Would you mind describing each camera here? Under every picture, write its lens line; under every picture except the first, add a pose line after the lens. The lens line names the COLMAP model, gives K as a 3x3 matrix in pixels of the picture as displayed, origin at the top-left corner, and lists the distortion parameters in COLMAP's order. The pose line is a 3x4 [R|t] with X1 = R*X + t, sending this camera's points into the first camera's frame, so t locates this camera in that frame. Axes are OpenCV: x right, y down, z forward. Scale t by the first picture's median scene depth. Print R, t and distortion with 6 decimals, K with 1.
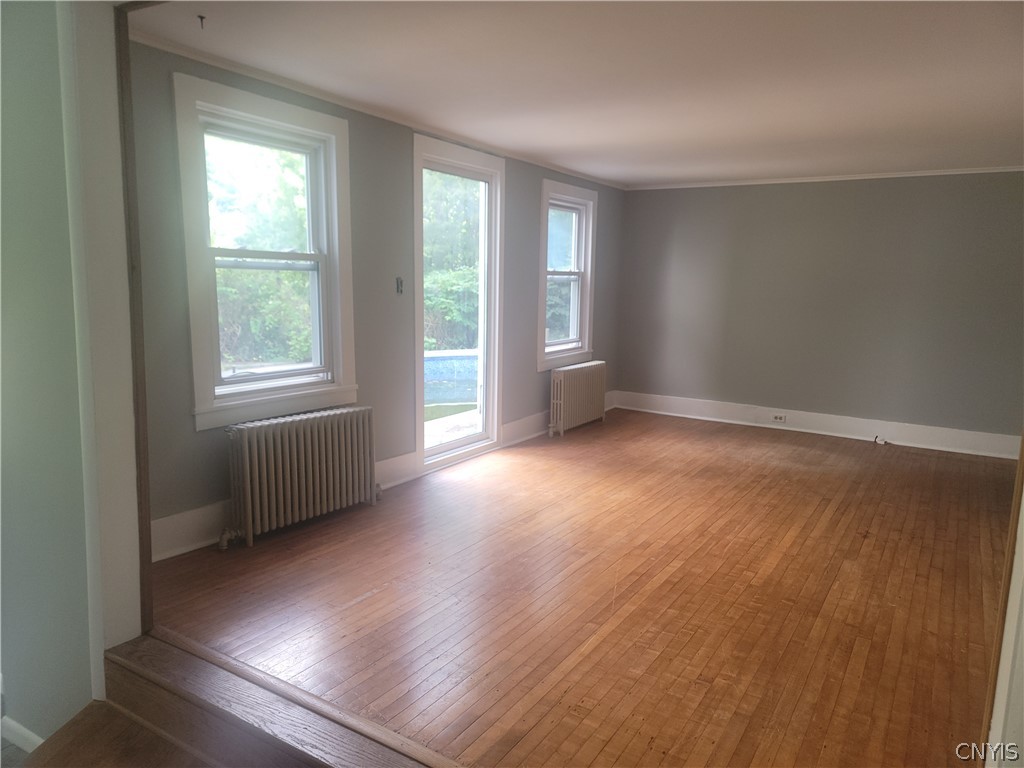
lens RADIAL K [[710.0, 0, 524.9], [0, 710.0, 398.6], [0, 0, 1]] dist [0.058615, -0.004787]
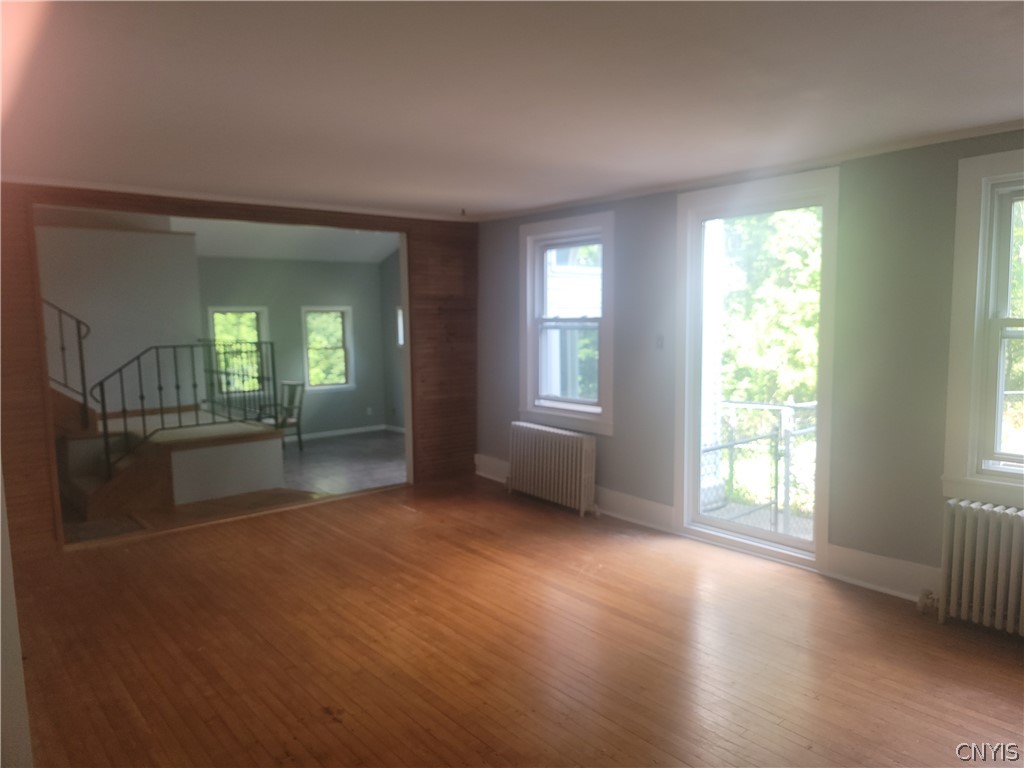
lens RADIAL K [[710.0, 0, 524.9], [0, 710.0, 398.6], [0, 0, 1]] dist [0.058615, -0.004787]
pose [[-0.305601, 0.092735, -0.947633, 0.995800], [-0.153969, 0.977335, 0.145295, -0.221761], [0.939628, 0.190308, -0.284396, 1.257077]]
